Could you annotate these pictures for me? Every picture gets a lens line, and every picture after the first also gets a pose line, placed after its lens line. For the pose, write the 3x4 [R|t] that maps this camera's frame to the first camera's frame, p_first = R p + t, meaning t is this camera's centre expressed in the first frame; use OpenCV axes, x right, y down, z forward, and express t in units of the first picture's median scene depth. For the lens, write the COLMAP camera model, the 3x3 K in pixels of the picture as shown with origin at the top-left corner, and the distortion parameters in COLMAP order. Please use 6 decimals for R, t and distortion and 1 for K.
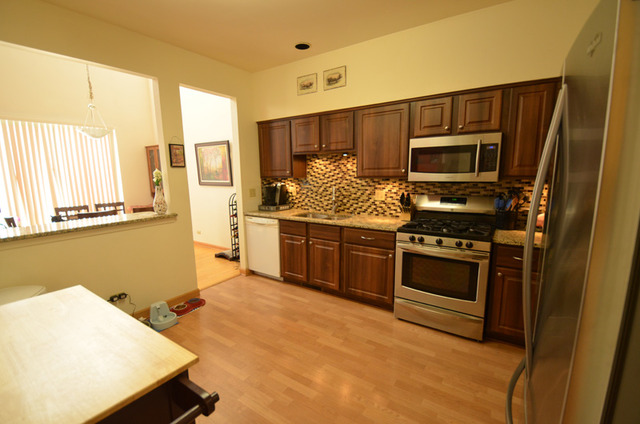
lens RADIAL K [[281.8, 0, 318.4], [0, 281.8, 216.0], [0, 0, 1]] dist [0.027367, -0.032920]
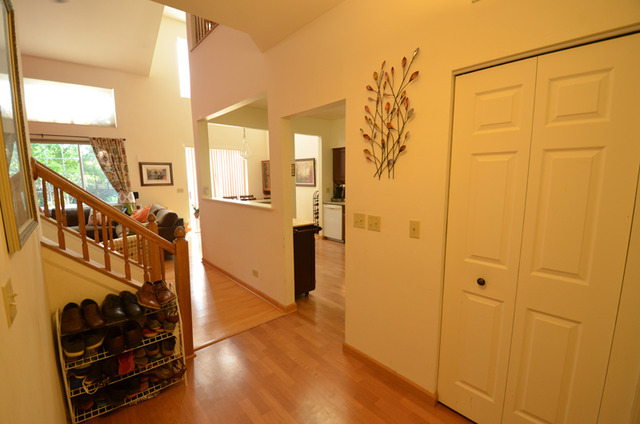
lens RADIAL K [[281.8, 0, 318.4], [0, 281.8, 216.0], [0, 0, 1]] dist [0.027367, -0.032920]
pose [[0.968010, 0.040369, -0.247643, 0.143900], [-0.044385, 0.998958, -0.010656, 0.098505], [0.246955, 0.021307, 0.968793, -0.690720]]
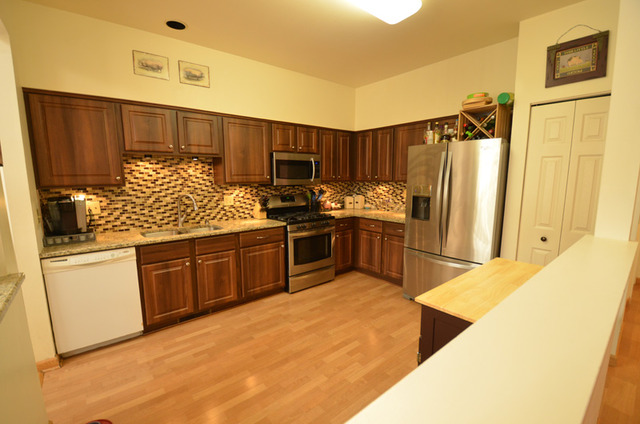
lens RADIAL K [[281.8, 0, 318.4], [0, 281.8, 216.0], [0, 0, 1]] dist [0.027367, -0.032920]
pose [[0.284127, -0.125307, 0.950563, -0.651315], [0.149631, 0.985070, 0.085130, -0.053064], [-0.947039, 0.118046, 0.298635, 0.360452]]
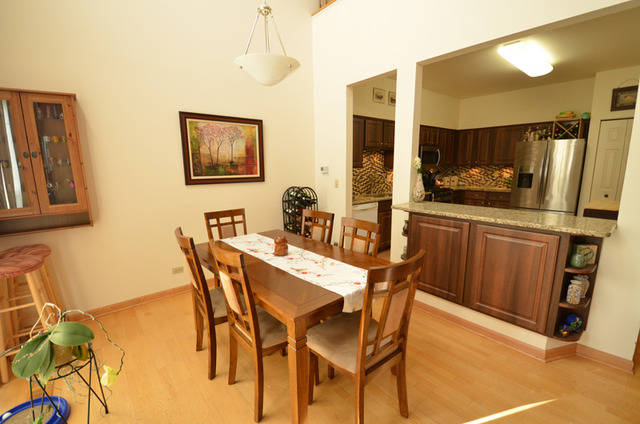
lens RADIAL K [[284.3, 0, 322.1], [0, 284.3, 216.3], [0, 0, 1]] dist [0.025908, -0.025560]
pose [[0.273653, -0.164351, 0.947683, -1.358814], [0.155666, 0.979871, 0.124983, -0.115948], [-0.949148, 0.113320, 0.293729, 0.862990]]
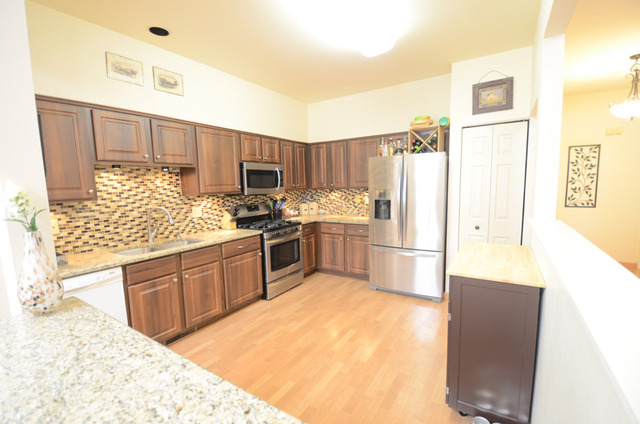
lens RADIAL K [[281.8, 0, 318.4], [0, 281.8, 216.0], [0, 0, 1]] dist [0.027367, -0.032920]
pose [[-0.017613, -0.101868, 0.994642, -0.745779], [0.180831, 0.978067, 0.103372, -0.081090], [-0.983356, 0.181683, 0.001194, 0.547464]]
